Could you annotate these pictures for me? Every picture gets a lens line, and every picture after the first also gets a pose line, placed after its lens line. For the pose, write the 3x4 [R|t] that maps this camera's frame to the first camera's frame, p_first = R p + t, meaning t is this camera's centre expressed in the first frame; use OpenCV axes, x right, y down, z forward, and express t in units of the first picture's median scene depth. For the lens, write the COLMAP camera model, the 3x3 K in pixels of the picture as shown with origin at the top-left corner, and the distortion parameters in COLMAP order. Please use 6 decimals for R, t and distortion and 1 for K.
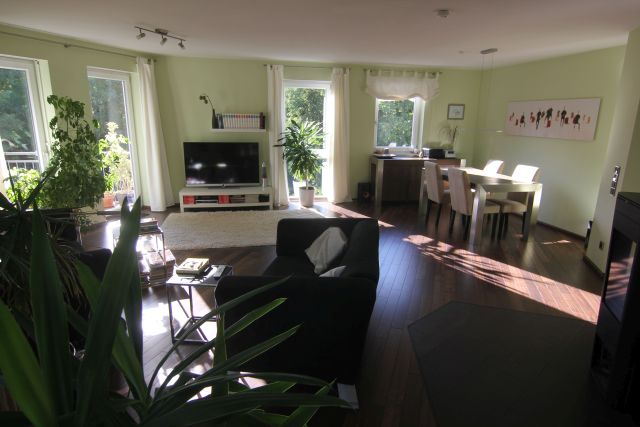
lens RADIAL K [[376.2, 0, 320.0], [0, 376.2, 213.5], [0, 0, 1]] dist [-0.024906, -0.001233]
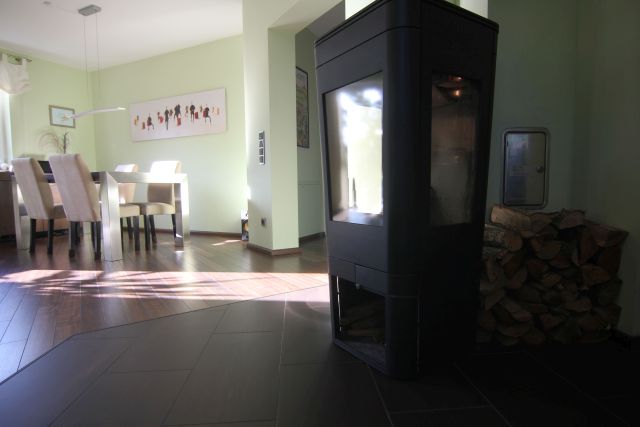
lens RADIAL K [[354.9, 0, 320.0], [0, 354.9, 213.5], [0, 0, 1]] dist [-0.001580, -0.023021]
pose [[0.600970, -0.086749, 0.794550, 0.120494], [0.225631, 0.972073, -0.064529, 0.105080], [-0.766763, 0.218055, 0.603760, 0.270401]]
